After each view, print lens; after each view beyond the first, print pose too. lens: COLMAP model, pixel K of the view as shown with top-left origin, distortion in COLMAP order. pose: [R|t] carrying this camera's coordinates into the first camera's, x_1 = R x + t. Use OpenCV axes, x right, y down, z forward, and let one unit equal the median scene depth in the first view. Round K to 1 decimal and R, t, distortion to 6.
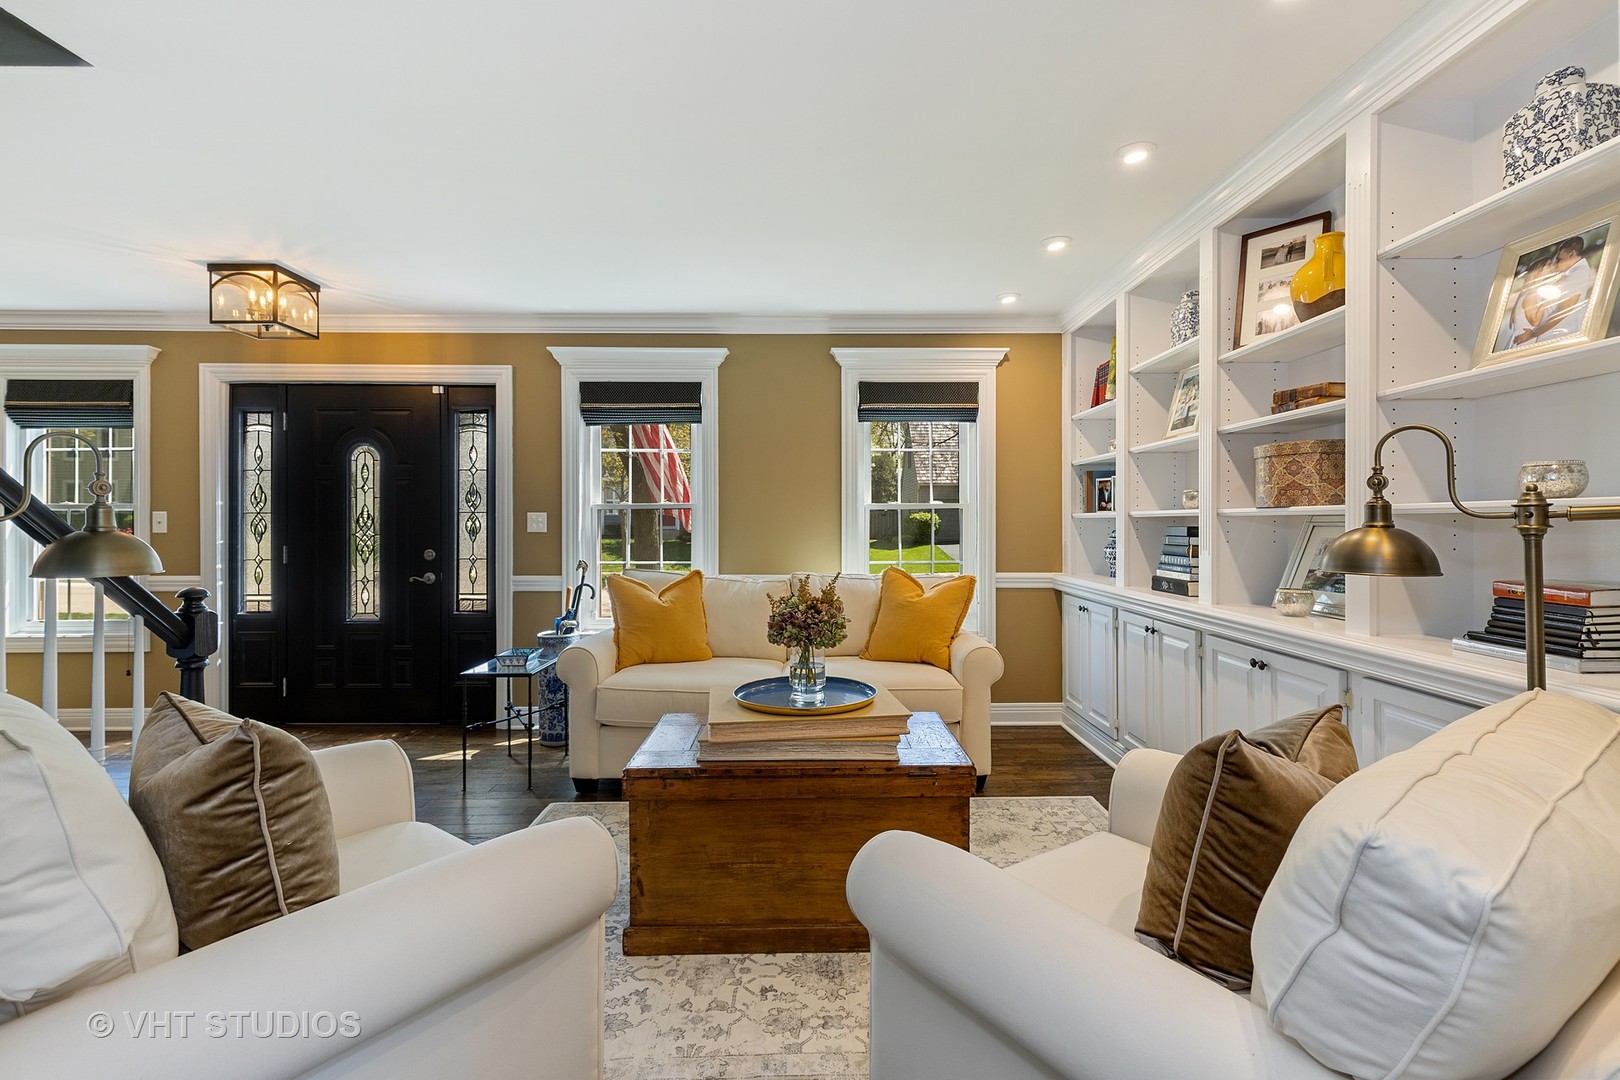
lens RADIAL K [[733.5, 0, 806.1], [0, 733.5, 526.5], [0, 0, 1]] dist [0.000192, -0.000381]
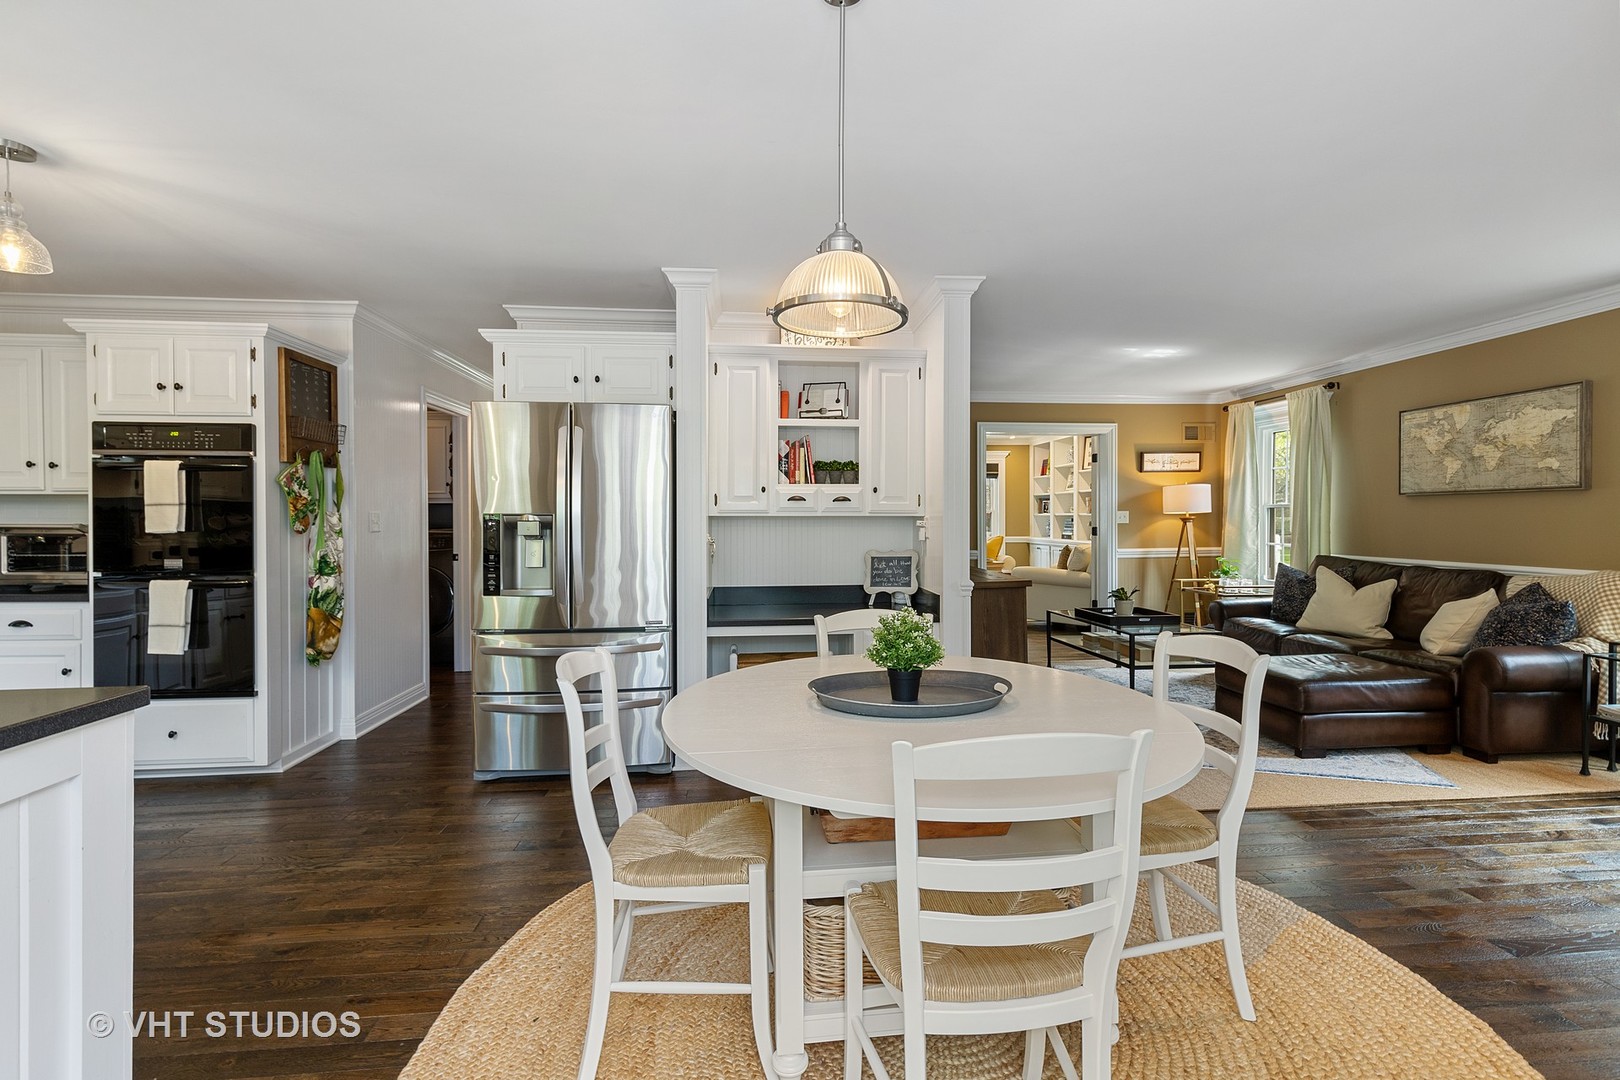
lens RADIAL K [[734.3, 0, 814.3], [0, 734.3, 524.0], [0, 0, 1]] dist [0.002976, 0.001330]
pose [[0.995423, -0.003726, 0.095498, -0.744205], [0.003255, 0.999982, 0.005095, 0.003879], [-0.095515, -0.004761, 0.995417, -1.713937]]
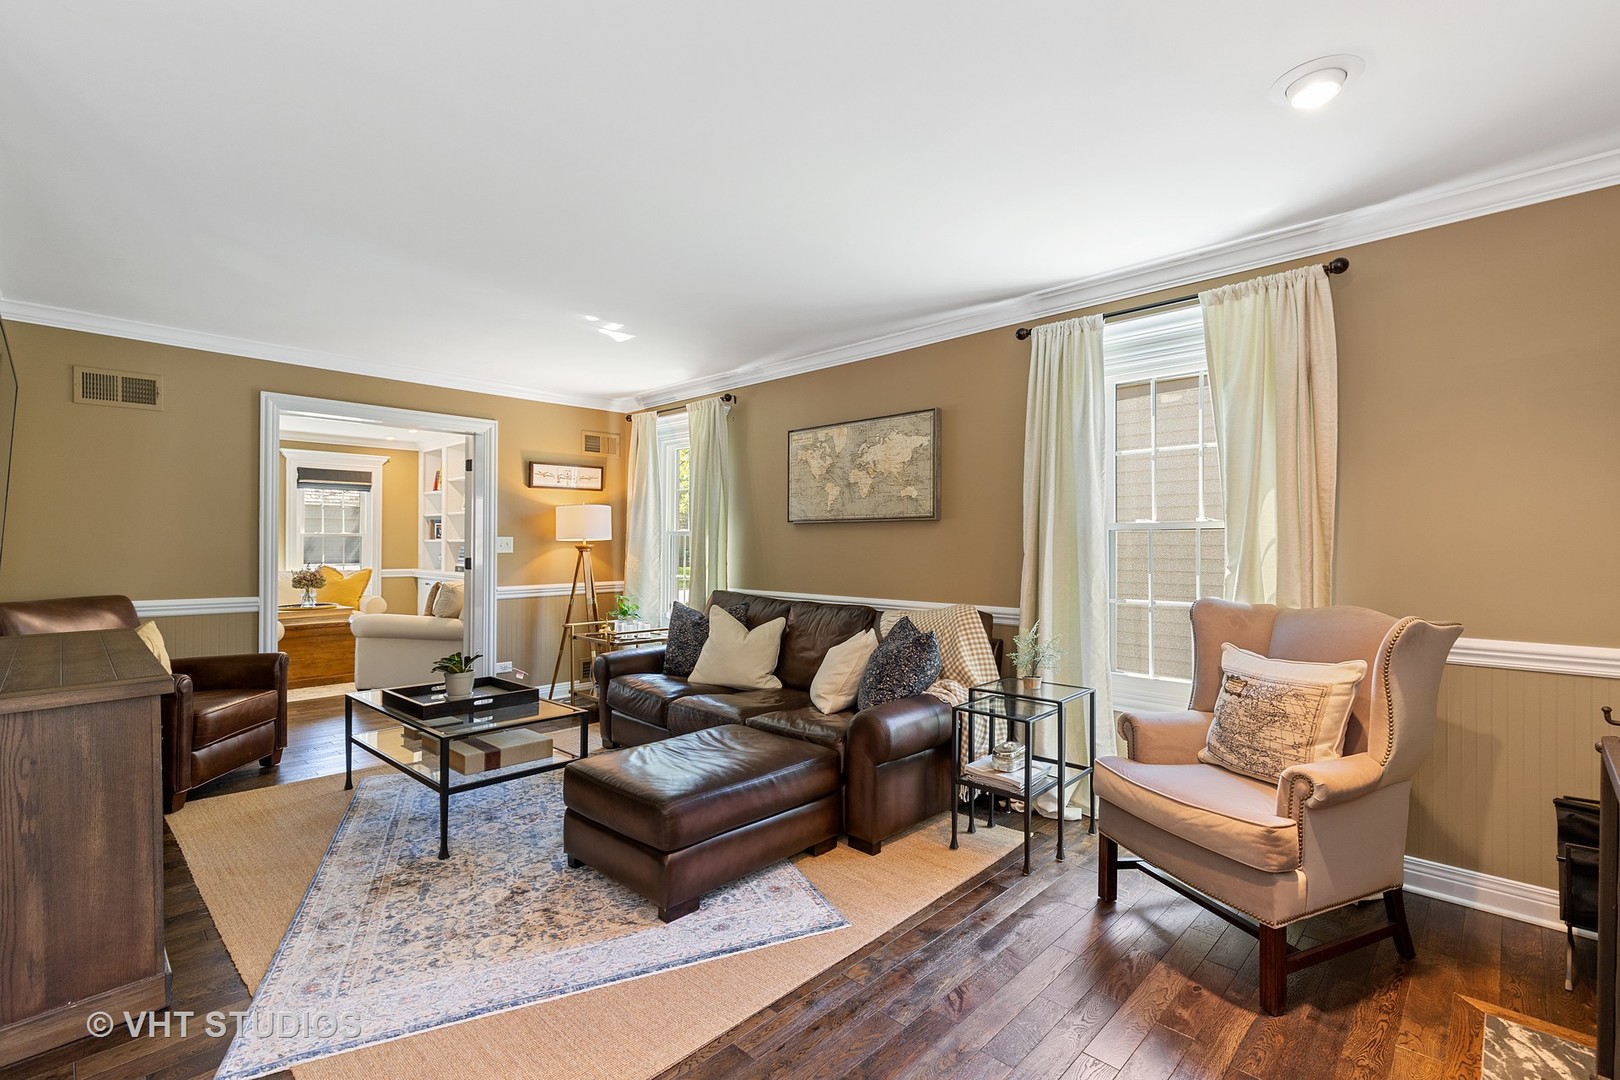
lens RADIAL K [[723.2, 0, 832.6], [0, 723.2, 545.9], [0, 0, 1]] dist [-0.000037, -0.000251]
pose [[0.677474, 0.002059, 0.735544, -0.391834], [-0.001651, 0.999998, -0.001278, 0.001113], [-0.735545, -0.000349, 0.677476, -1.352659]]
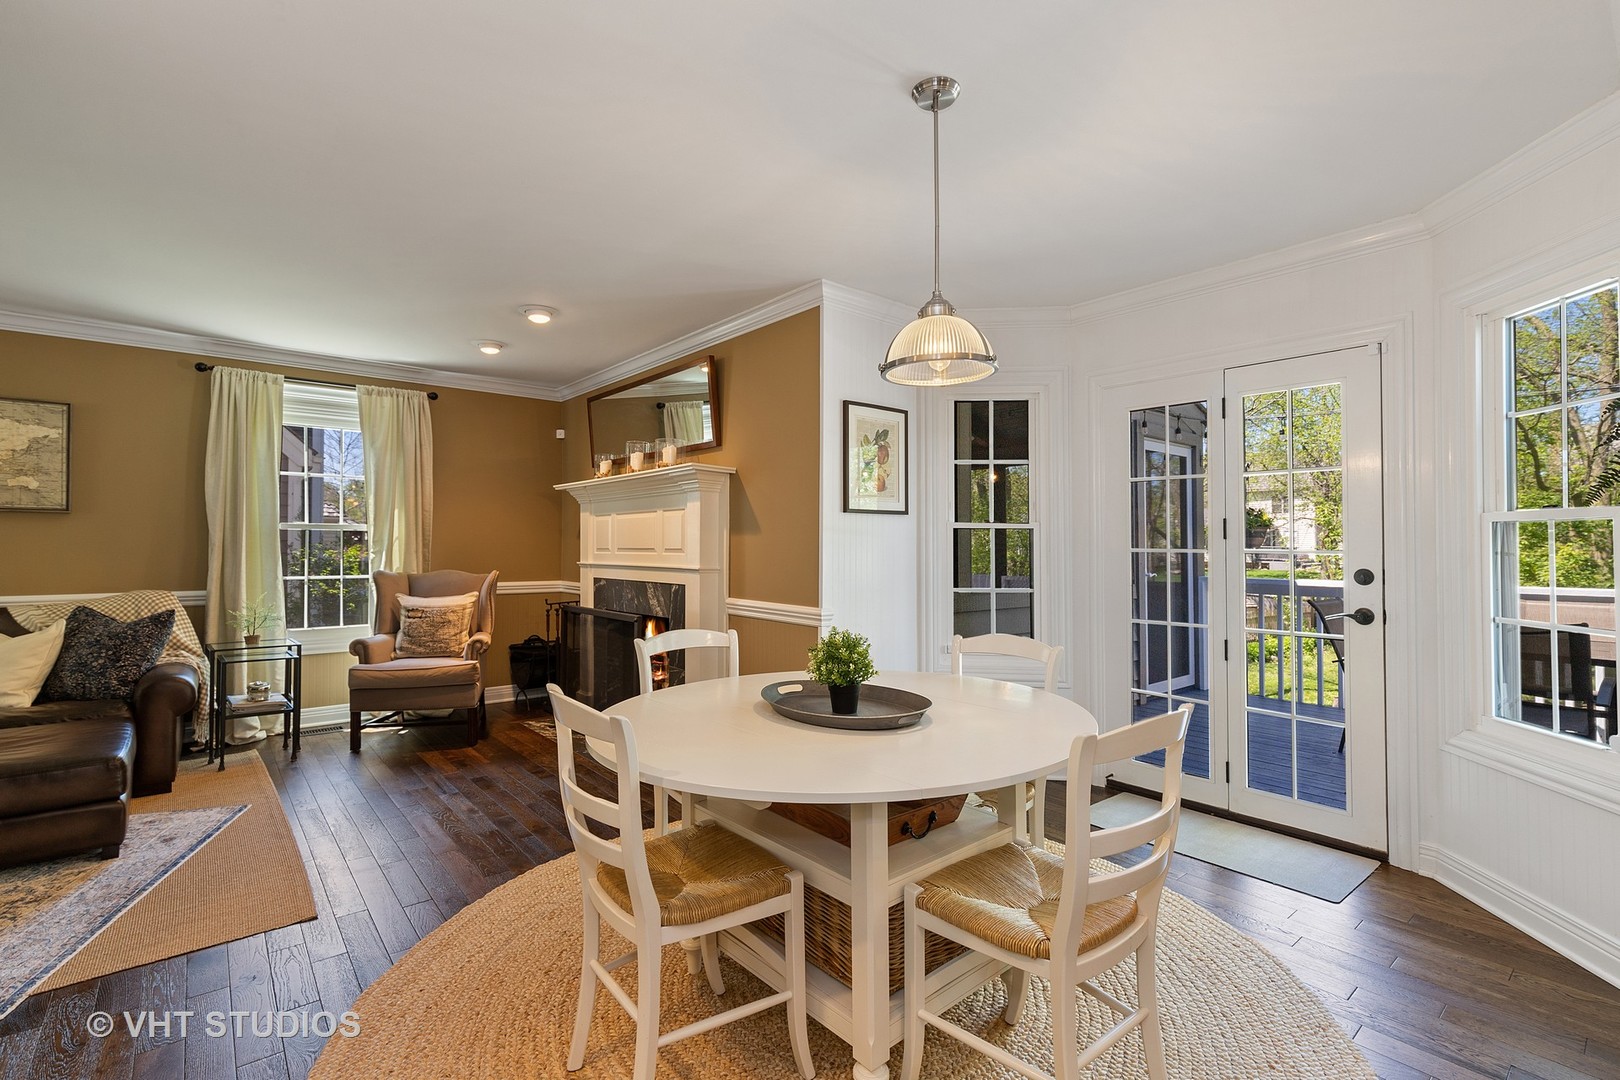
lens RADIAL K [[701.5, 0, 810.0], [0, 701.5, 540.0], [0, 0, 1]] dist [0.001288, 0.000060]
pose [[-0.655402, 0.000618, 0.755280, -0.978975], [-0.003813, 0.999984, -0.004127, 0.001932], [-0.755271, -0.005585, -0.655389, -0.928377]]
